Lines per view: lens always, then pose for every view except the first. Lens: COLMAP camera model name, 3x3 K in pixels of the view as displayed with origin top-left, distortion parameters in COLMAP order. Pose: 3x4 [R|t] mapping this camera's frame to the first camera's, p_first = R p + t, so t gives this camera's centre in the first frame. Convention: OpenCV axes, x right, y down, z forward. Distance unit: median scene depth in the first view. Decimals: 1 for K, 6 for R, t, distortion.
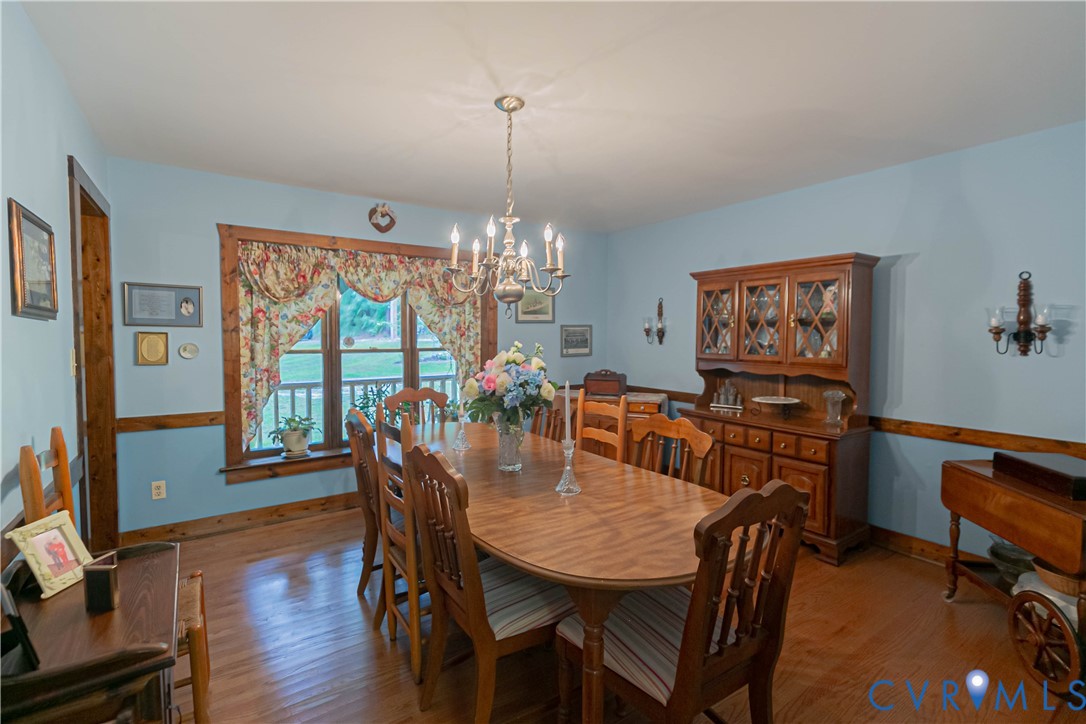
lens RADIAL K [[500.9, 0, 539.1], [0, 500.9, 359.2], [0, 0, 1]] dist [0.008806, -0.002183]
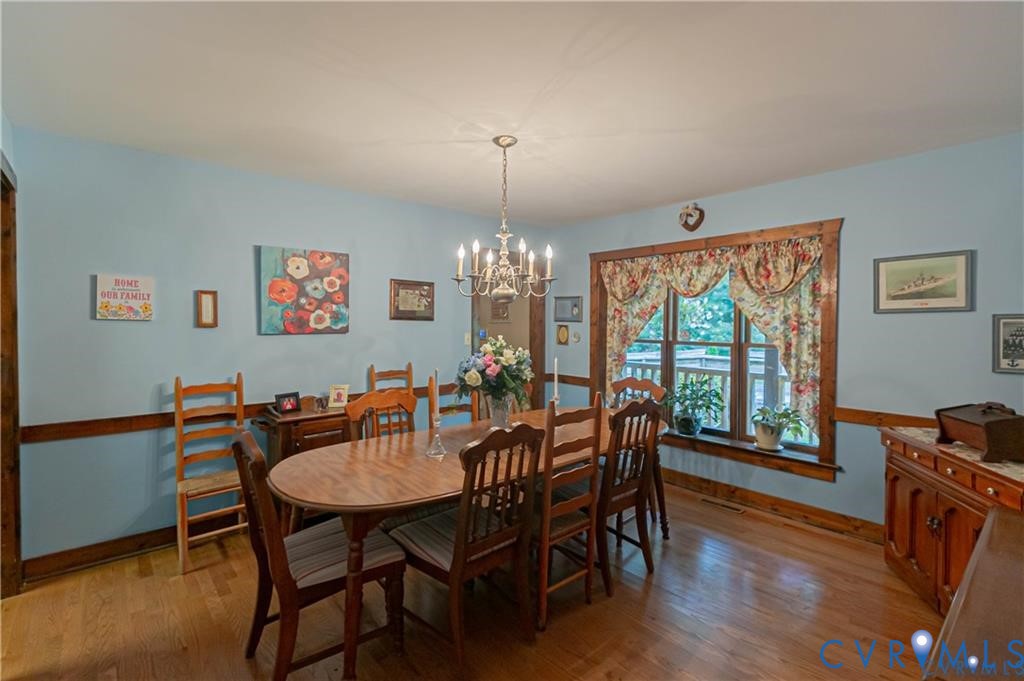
lens RADIAL K [[472.3, 0, 505.6], [0, 472.3, 333.7], [0, 0, 1]] dist [0.008806, -0.002183]
pose [[0.100874, 0.023550, -0.994620, 0.662464], [-0.053284, 0.998413, 0.018236, -0.037729], [0.993471, 0.051158, 0.101969, 0.548200]]
